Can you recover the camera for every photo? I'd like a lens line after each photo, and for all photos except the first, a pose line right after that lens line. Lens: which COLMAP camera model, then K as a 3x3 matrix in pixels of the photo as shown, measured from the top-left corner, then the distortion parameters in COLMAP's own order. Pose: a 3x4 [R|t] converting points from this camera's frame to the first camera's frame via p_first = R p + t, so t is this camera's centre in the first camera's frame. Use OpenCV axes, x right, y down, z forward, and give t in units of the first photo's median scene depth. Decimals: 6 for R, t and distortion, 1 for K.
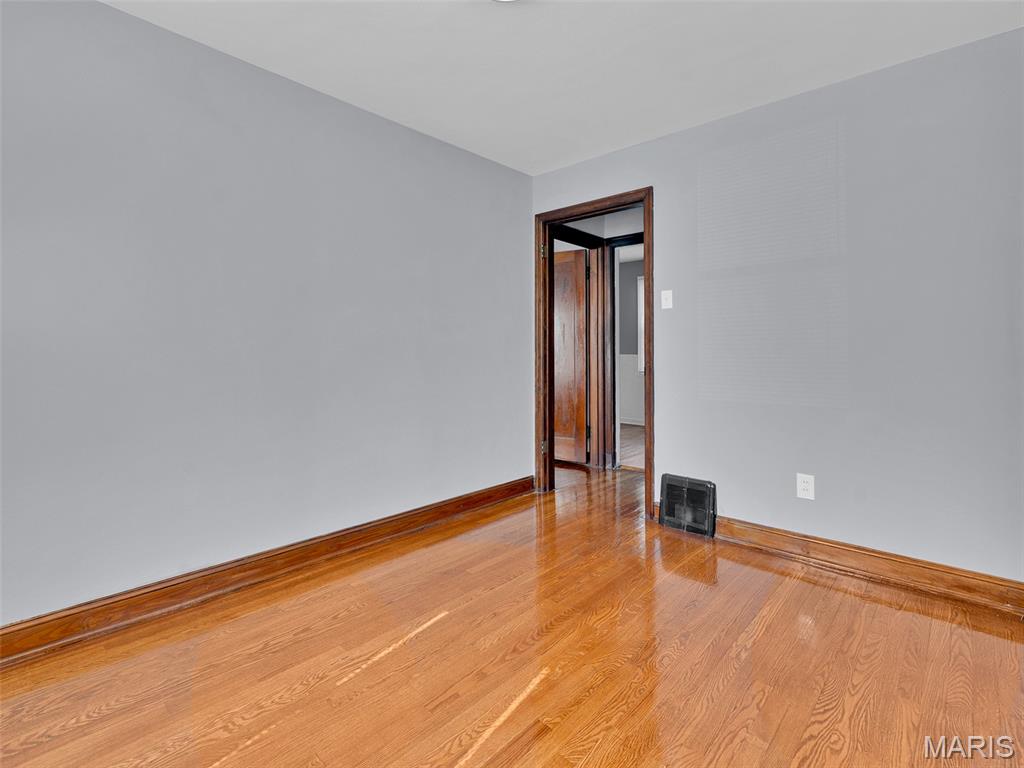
lens RADIAL K [[480.3, 0, 506.7], [0, 480.3, 372.6], [0, 0, 1]] dist [0.000119, -0.000108]
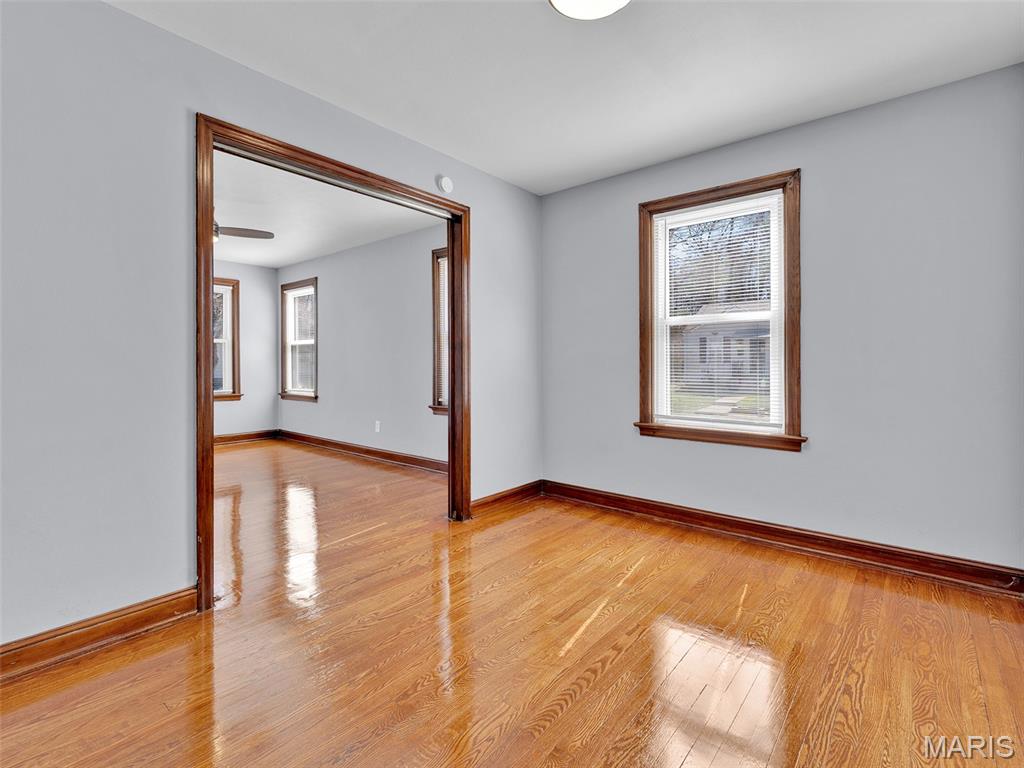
lens RADIAL K [[493.1, 0, 484.4], [0, 493.1, 374.2], [0, 0, 1]] dist [0.018403, -0.000153]
pose [[-0.999987, -0.003314, -0.003880, 0.284286], [-0.003532, 0.998331, 0.057646, -0.096972], [0.003683, 0.057659, -0.998330, 2.257113]]
